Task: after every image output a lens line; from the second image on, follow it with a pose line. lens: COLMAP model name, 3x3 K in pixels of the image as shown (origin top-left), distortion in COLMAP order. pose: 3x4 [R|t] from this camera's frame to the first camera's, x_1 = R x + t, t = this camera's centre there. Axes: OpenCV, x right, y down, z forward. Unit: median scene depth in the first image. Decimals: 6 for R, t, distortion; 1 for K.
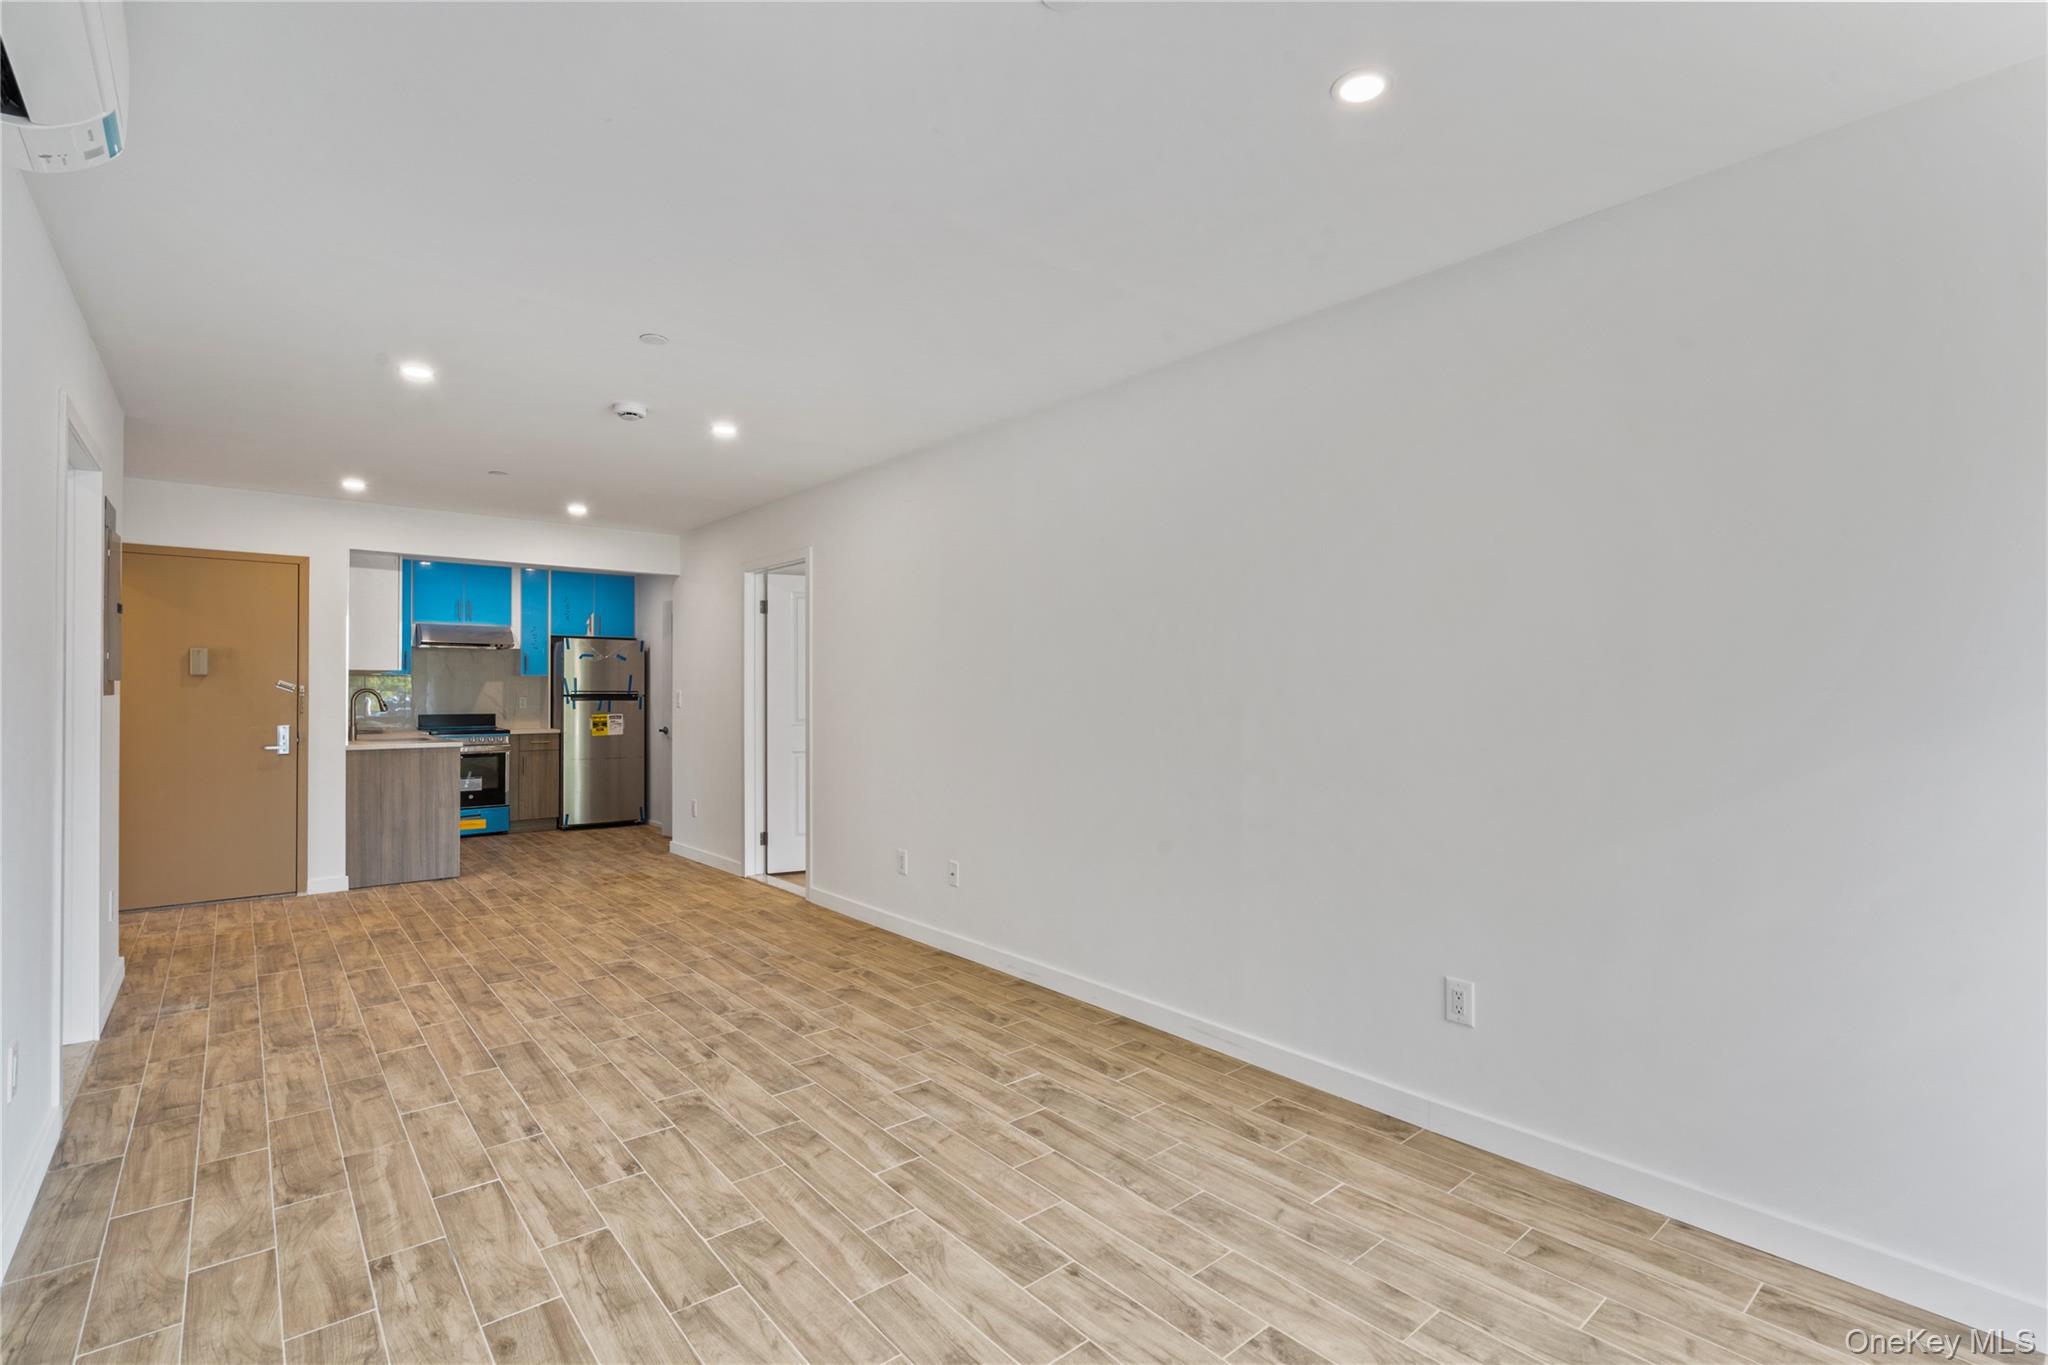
lens RADIAL K [[923.8, 0, 1020.7], [0, 923.8, 689.1], [0, 0, 1]] dist [0.001755, 0.000395]
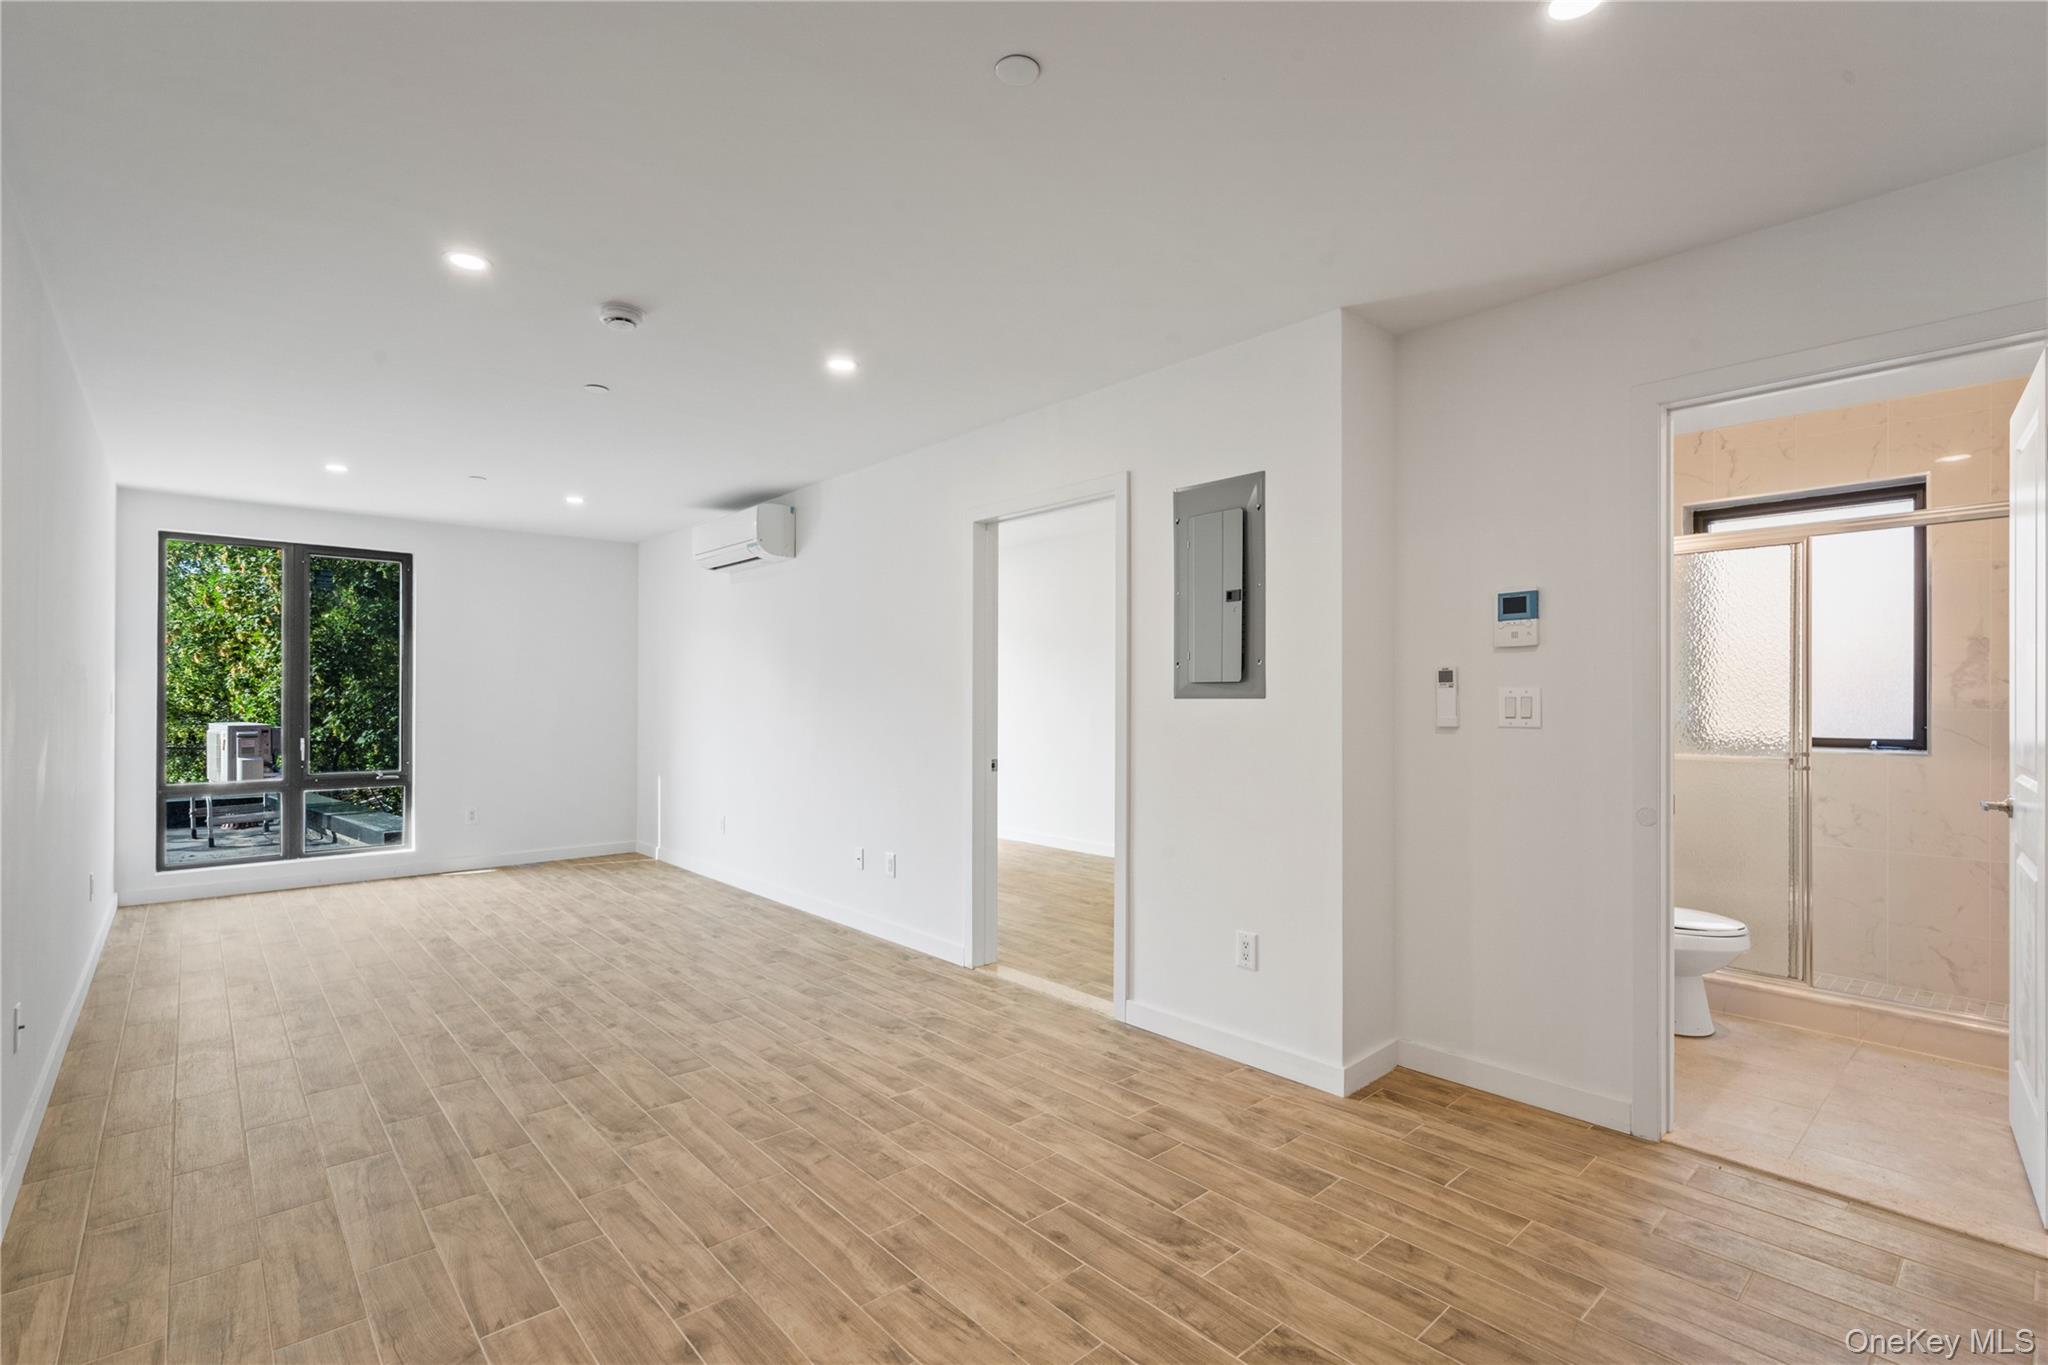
lens RADIAL K [[923.8, 0, 1028.3], [0, 923.8, 690.1], [0, 0, 1]] dist [0.001755, 0.000395]
pose [[-0.999389, -0.002996, -0.034837, -0.815749], [-0.002691, 0.999958, -0.008781, 0.005257], [0.034862, -0.008682, -0.999354, 1.973389]]
